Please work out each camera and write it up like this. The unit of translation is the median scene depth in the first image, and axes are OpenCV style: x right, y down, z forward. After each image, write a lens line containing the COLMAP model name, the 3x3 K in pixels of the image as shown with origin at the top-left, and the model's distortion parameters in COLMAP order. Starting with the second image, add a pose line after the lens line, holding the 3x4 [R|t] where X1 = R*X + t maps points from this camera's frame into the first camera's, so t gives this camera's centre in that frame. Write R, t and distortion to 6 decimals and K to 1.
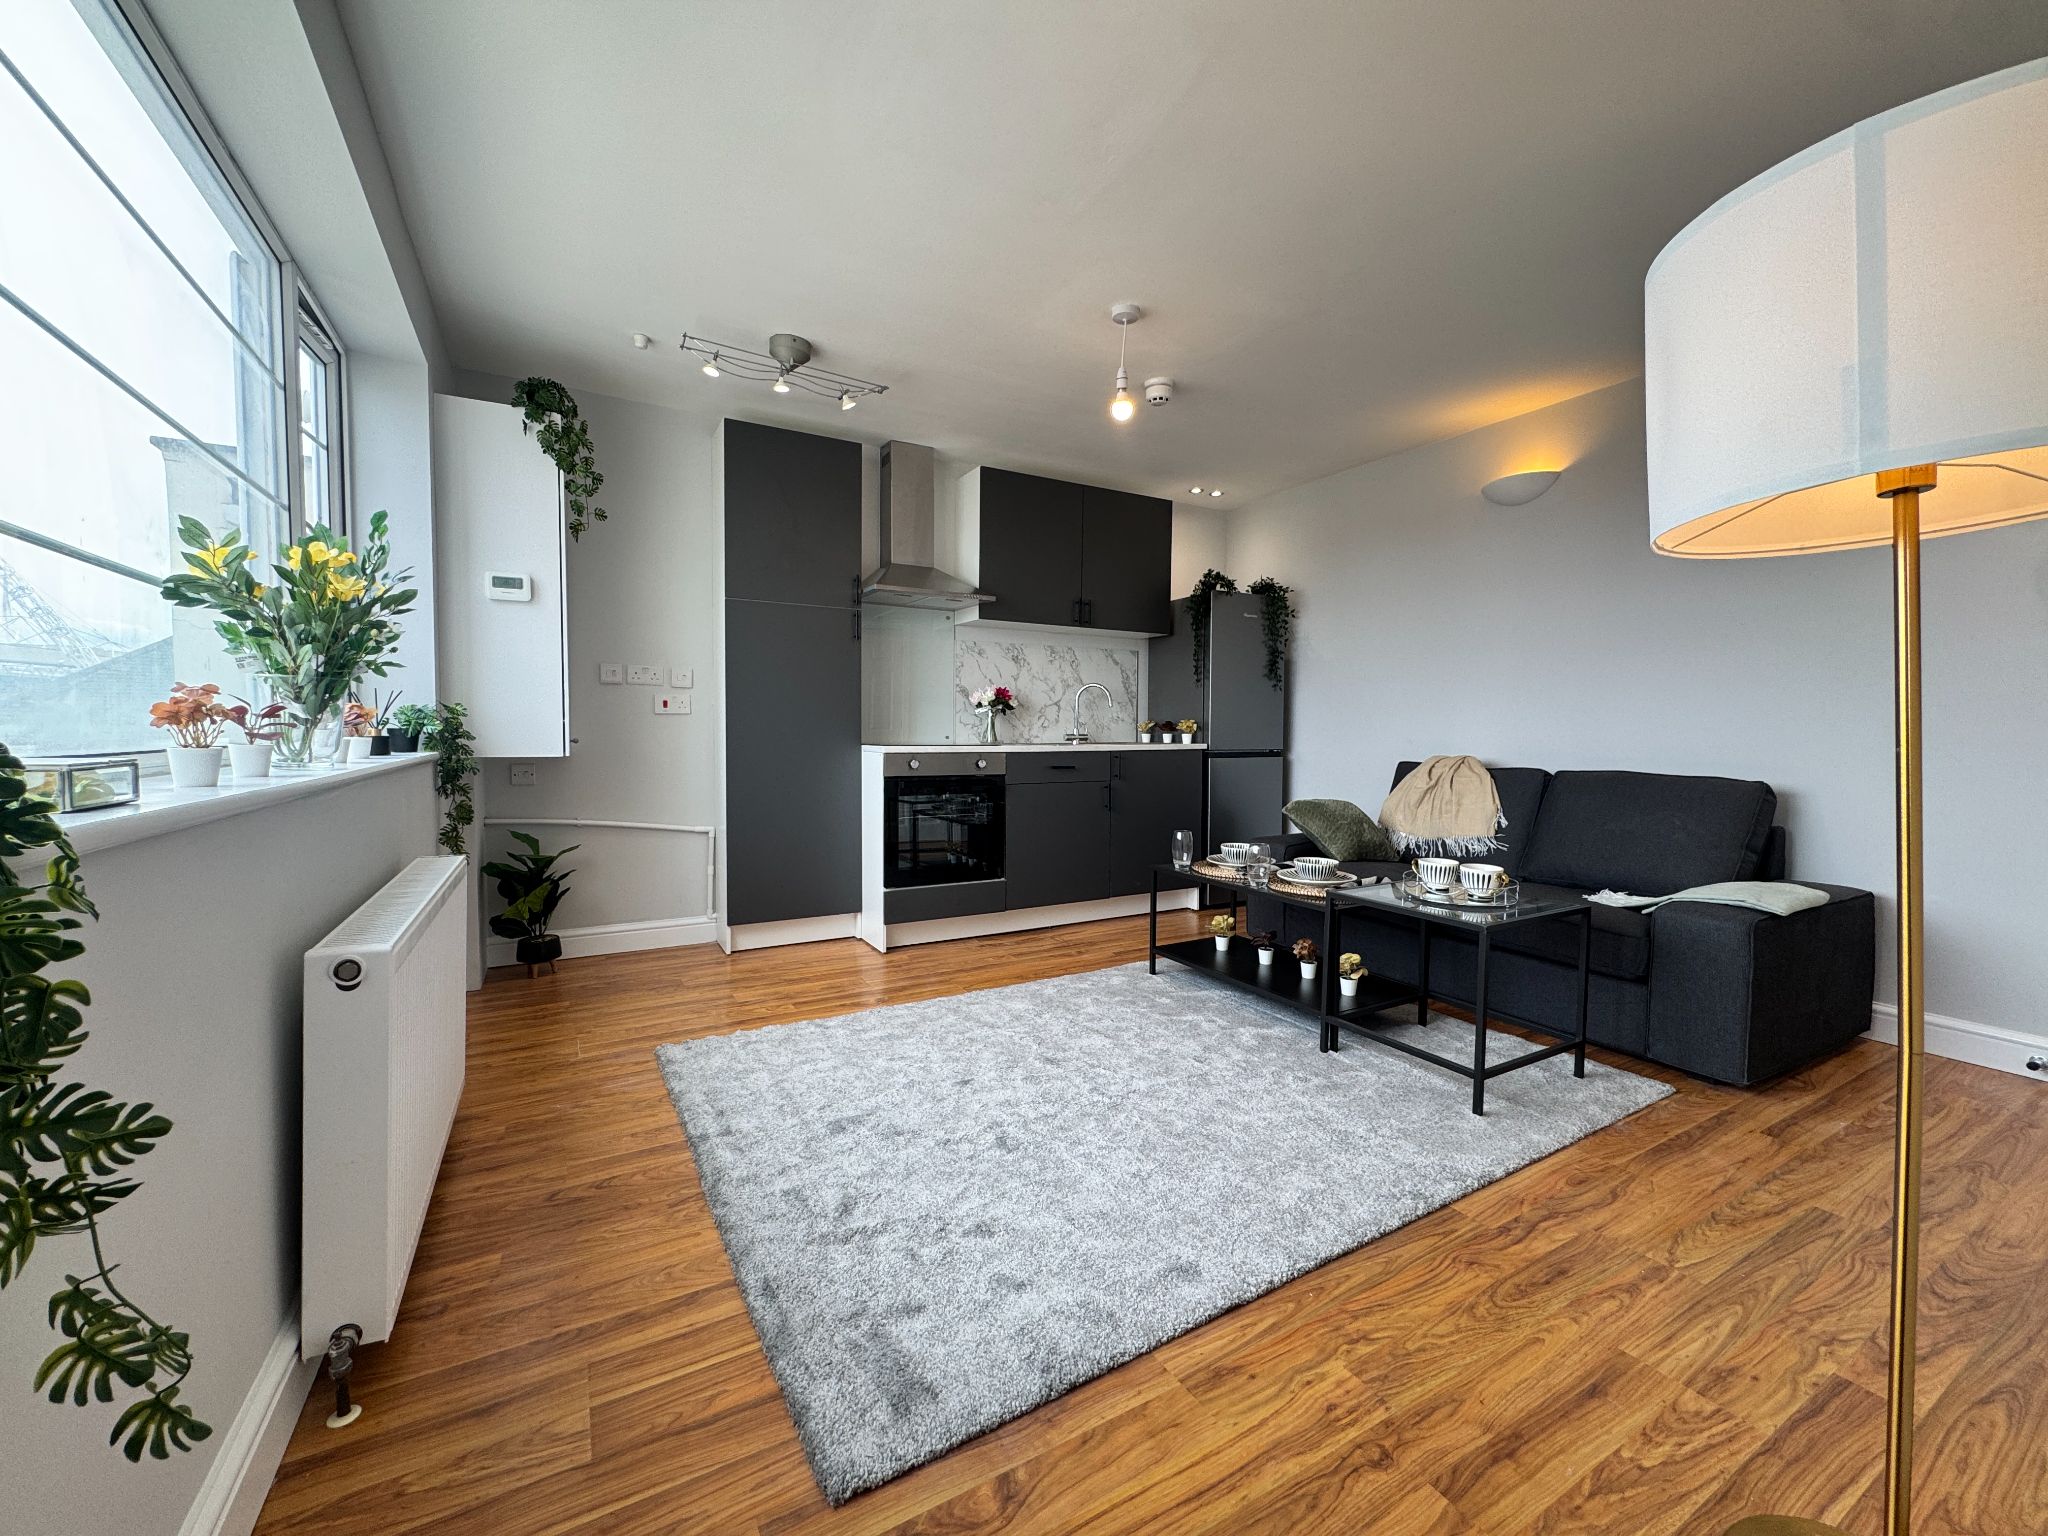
lens RADIAL K [[818.3, 0, 1024.0], [0, 818.3, 768.0], [0, 0, 1]] dist [-0.000678, -0.000296]
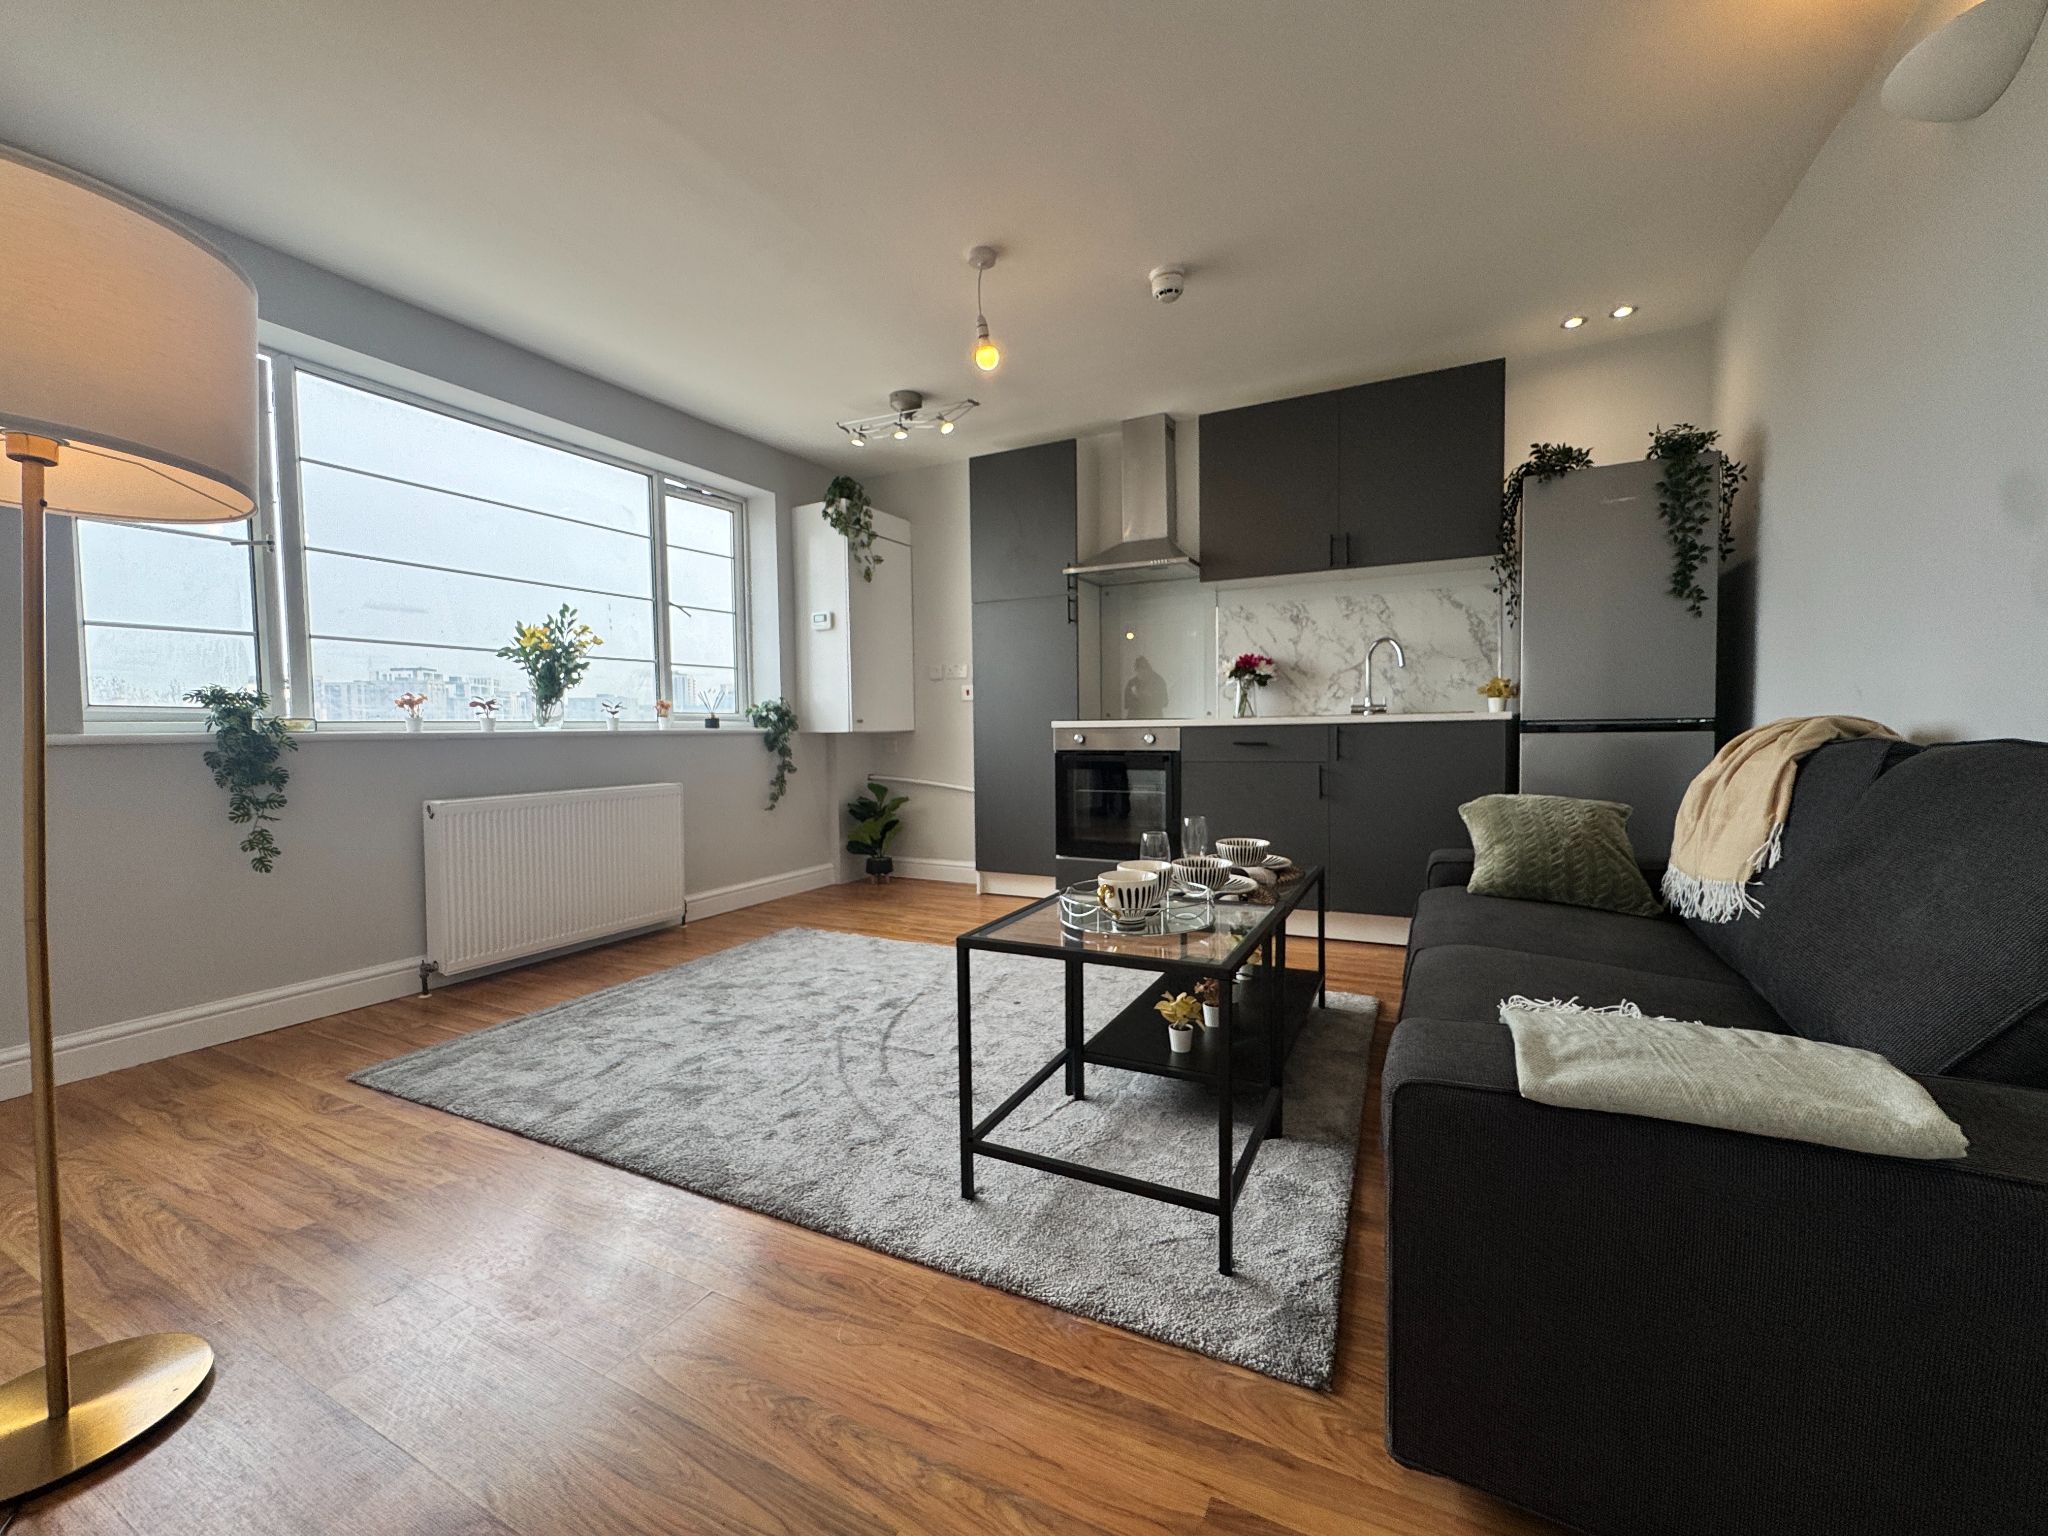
lens RADIAL K [[822.9, 0, 1024.0], [0, 822.9, 768.0], [0, 0, 1]] dist [-0.007172, -0.000006]
pose [[0.549769, 0.025054, -0.834941, 0.587521], [-0.020520, 0.999654, 0.016485, 0.014175], [0.835064, 0.008070, 0.550093, 0.315166]]
